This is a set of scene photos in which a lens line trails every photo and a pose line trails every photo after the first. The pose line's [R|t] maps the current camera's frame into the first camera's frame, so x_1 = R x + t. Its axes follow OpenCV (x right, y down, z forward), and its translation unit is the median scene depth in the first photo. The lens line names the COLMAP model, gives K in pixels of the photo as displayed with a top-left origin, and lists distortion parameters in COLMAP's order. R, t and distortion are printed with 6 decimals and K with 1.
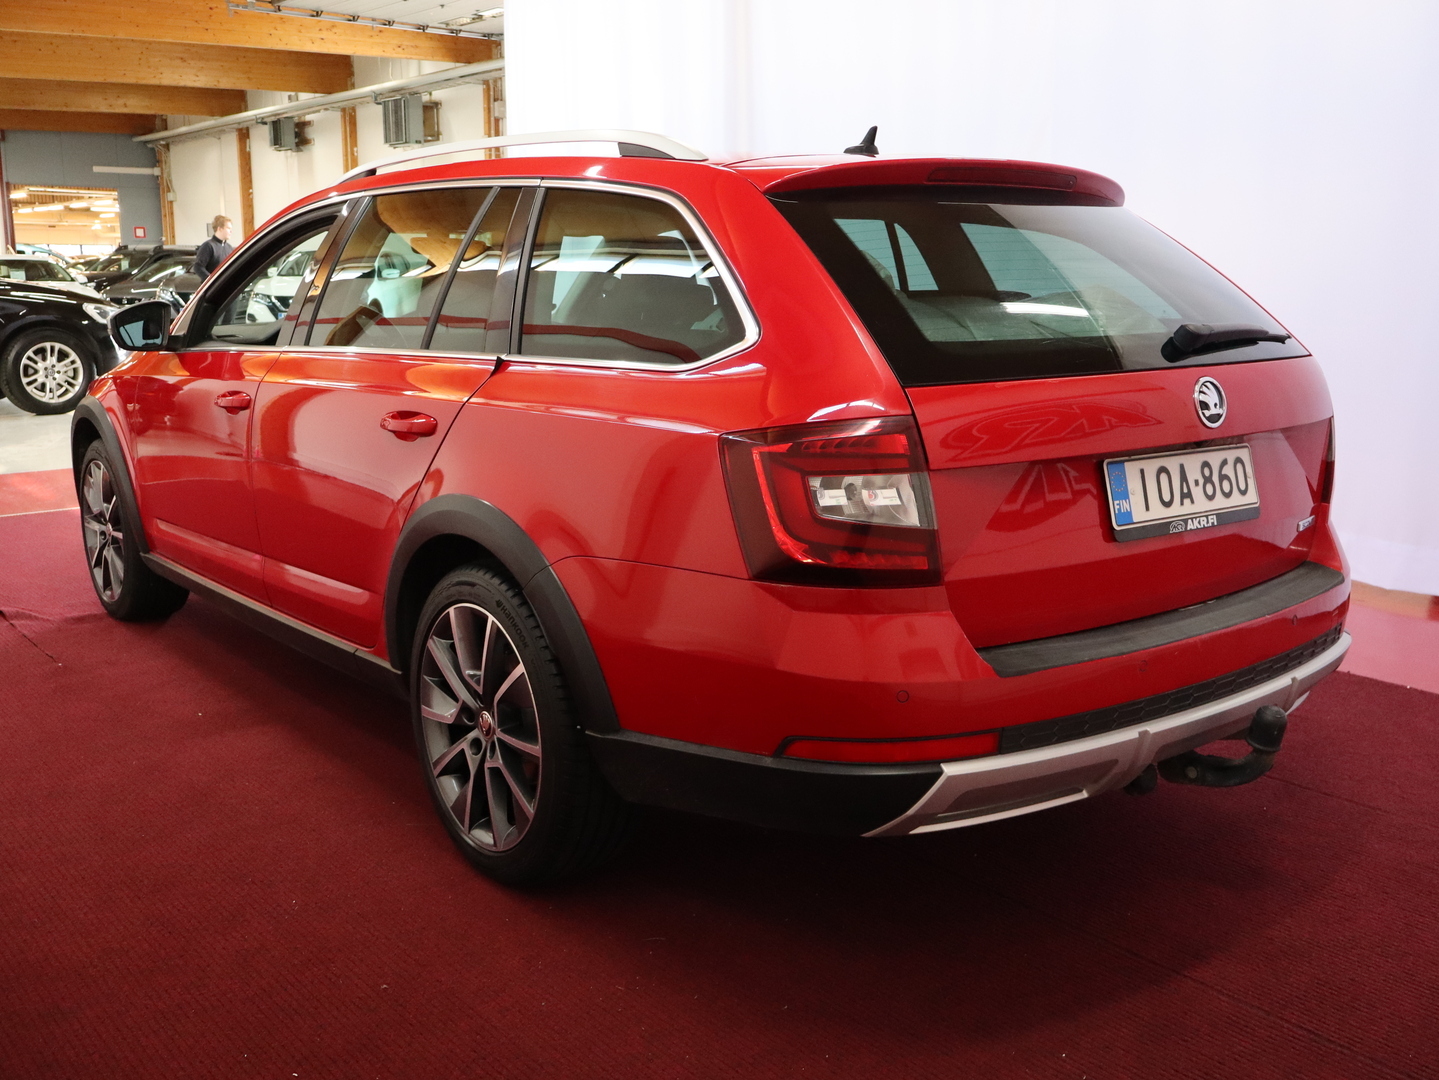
lens RADIAL K [[1398.5, 0, 724.4], [0, 1398.5, 537.0], [0, 0, 1]] dist [0.010539, 0.000000]
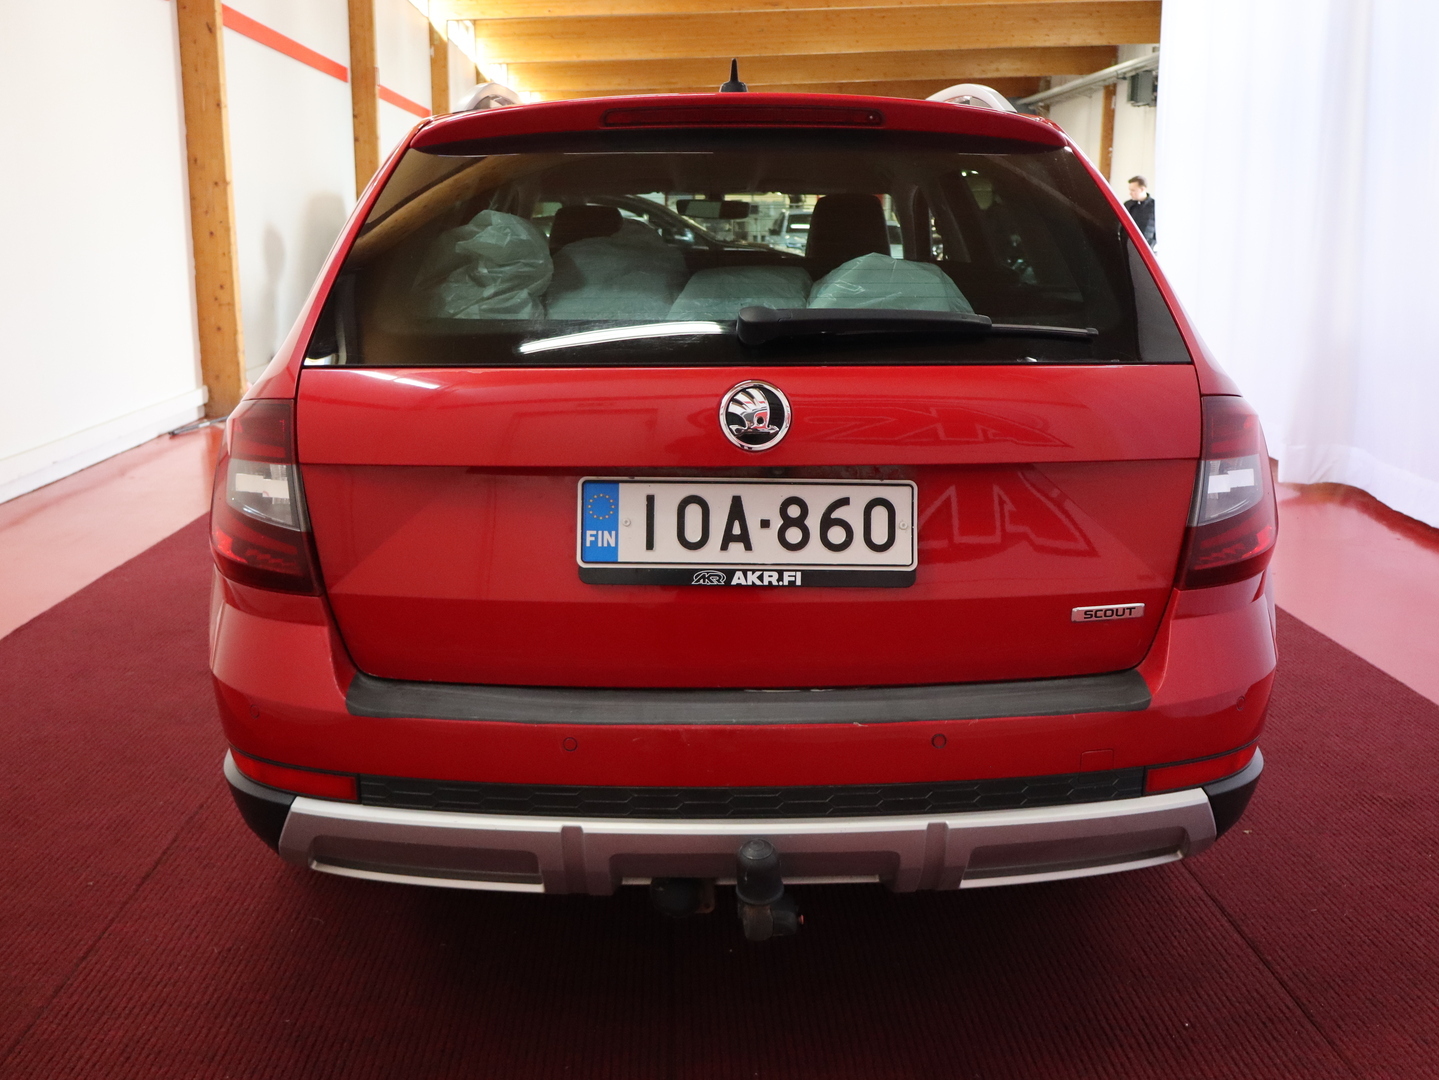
lens RADIAL K [[1439.4, 0, 720.6], [0, 1439.4, 538.5], [0, 0, 1]] dist [0.010332, 0.000000]
pose [[0.786414, 0.129242, -0.604027, 0.772541], [-0.115773, 0.991377, 0.061391, -0.074418], [0.606753, 0.021651, 0.794596, 0.379775]]
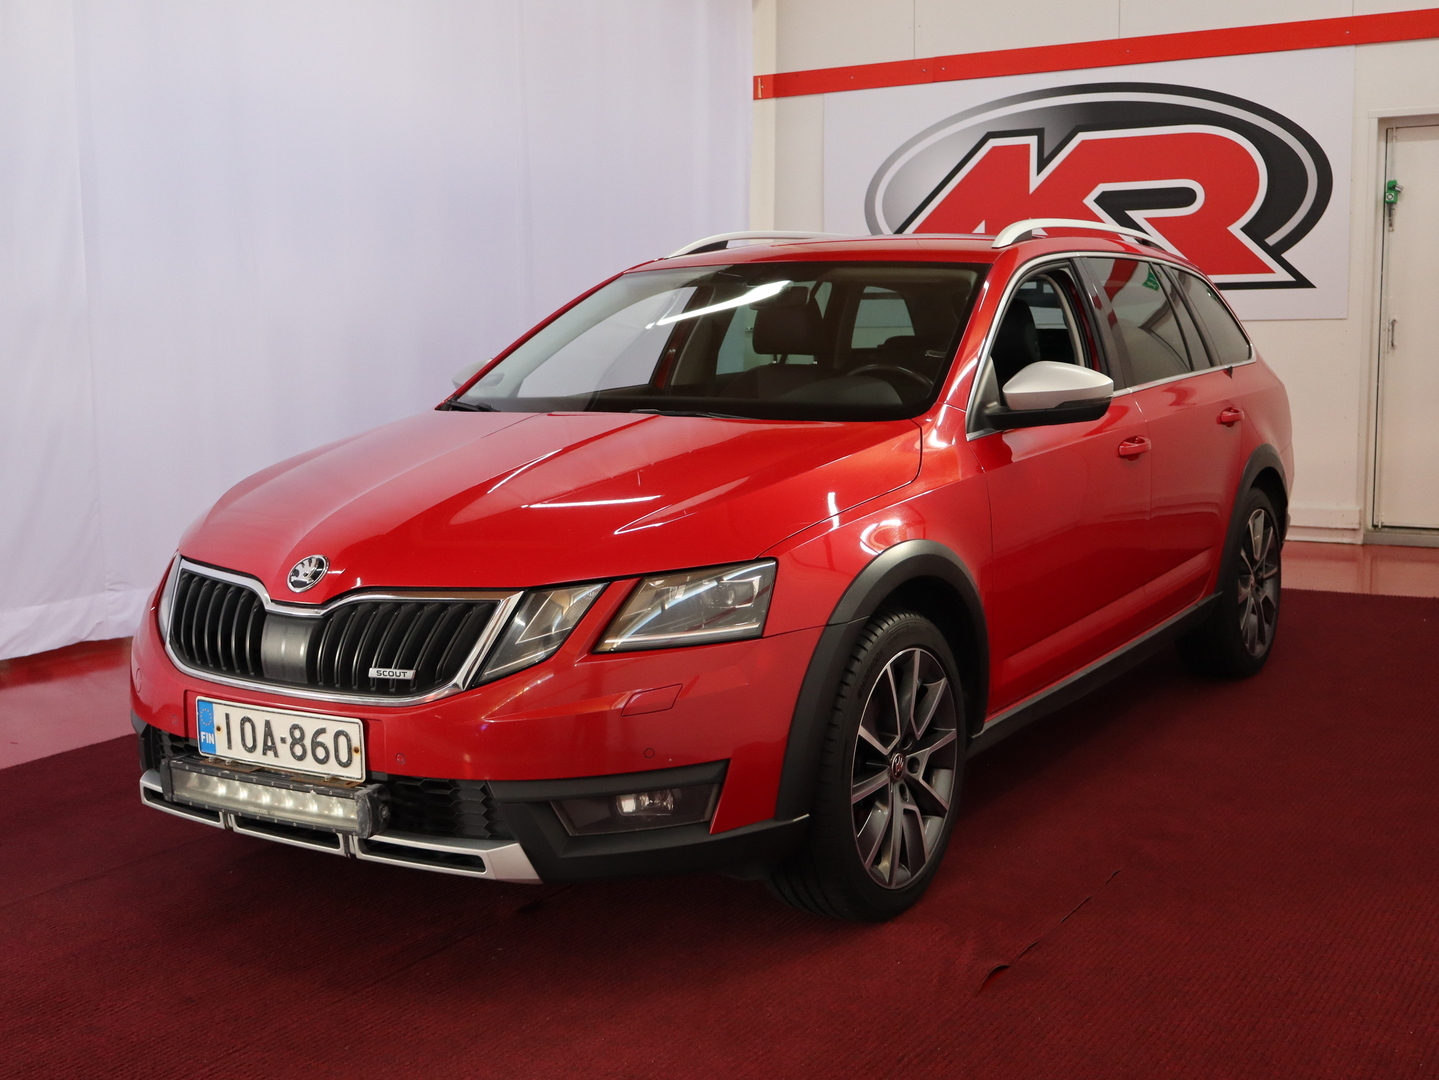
lens RADIAL K [[1695.9, 0, 723.0], [0, 1695.9, 543.1], [0, 0, 1]] dist [-0.013098, 0.000000]
pose [[0.346722, 0.268438, -0.898735, 1.561738], [-0.006790, 0.958866, 0.283779, -0.547447], [0.937943, -0.092290, 0.334283, 0.890091]]
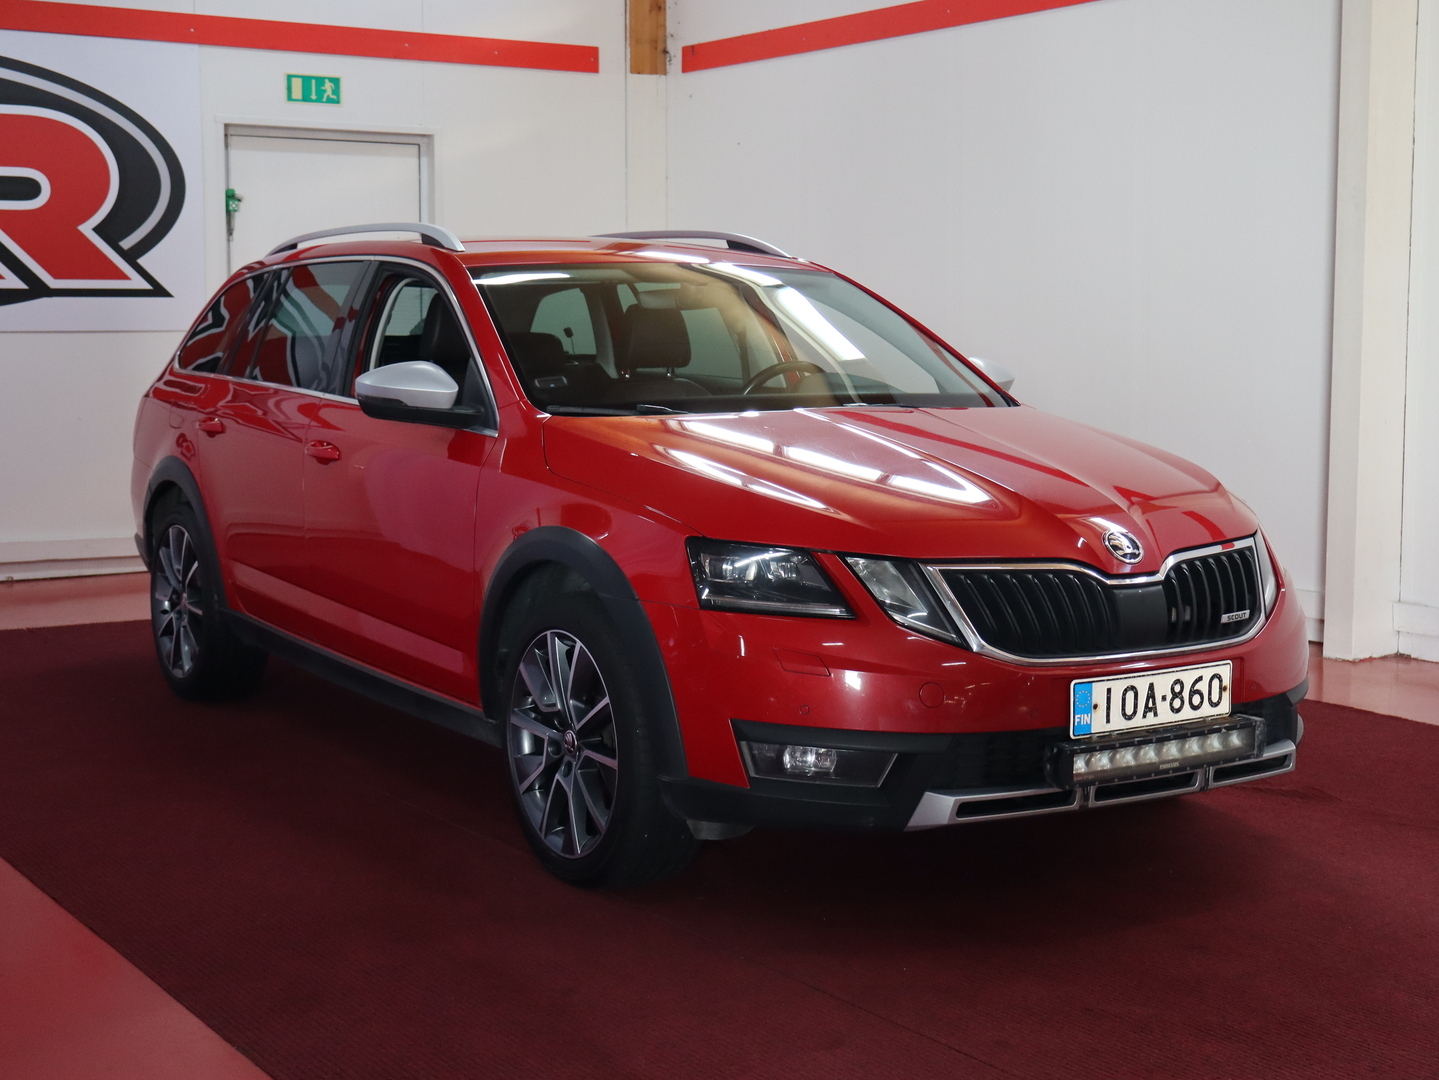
lens RADIAL K [[2086.7, 0, 716.0], [0, 2086.7, 539.6], [0, 0, 1]] dist [0.018551, 0.000000]
pose [[0.983868, 0.160278, -0.079463, 0.089017], [-0.147058, 0.977545, 0.150930, -0.369312], [0.101870, -0.136810, 0.985345, -0.710907]]
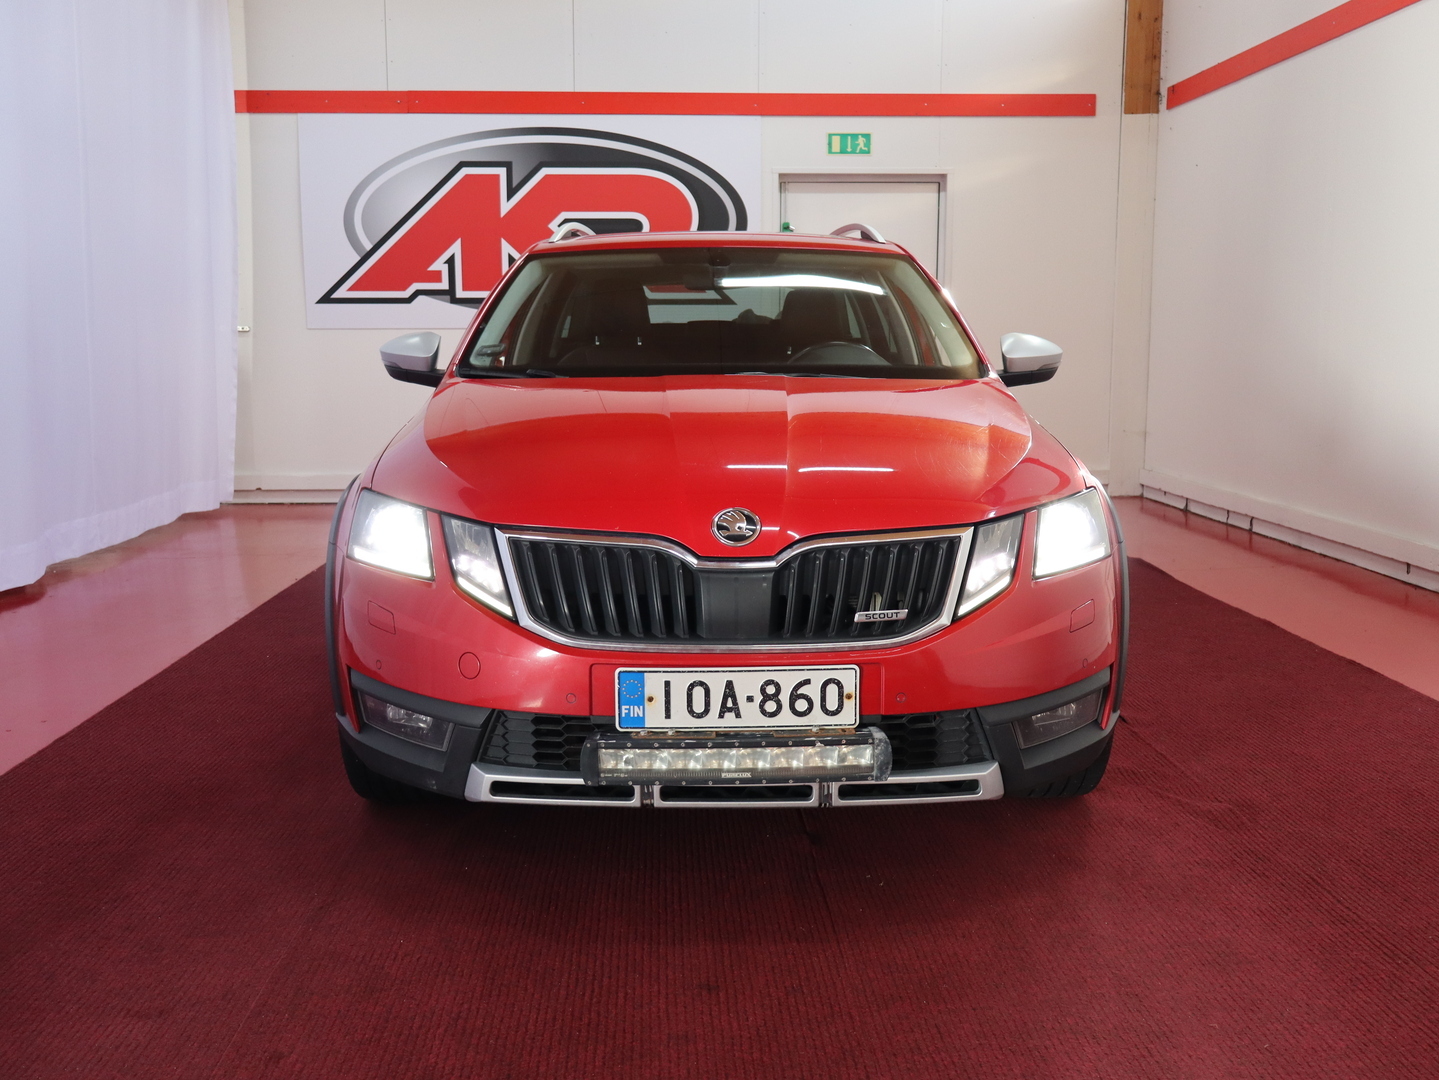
lens RADIAL K [[1398.5, 0, 718.1], [0, 1398.5, 537.2], [0, 0, 1]] dist [0.010539, 0.000000]
pose [[0.796806, 0.231840, -0.557988, 0.858815], [-0.101118, 0.961602, 0.255141, -0.410548], [0.595714, -0.146875, 0.789653, 0.189209]]
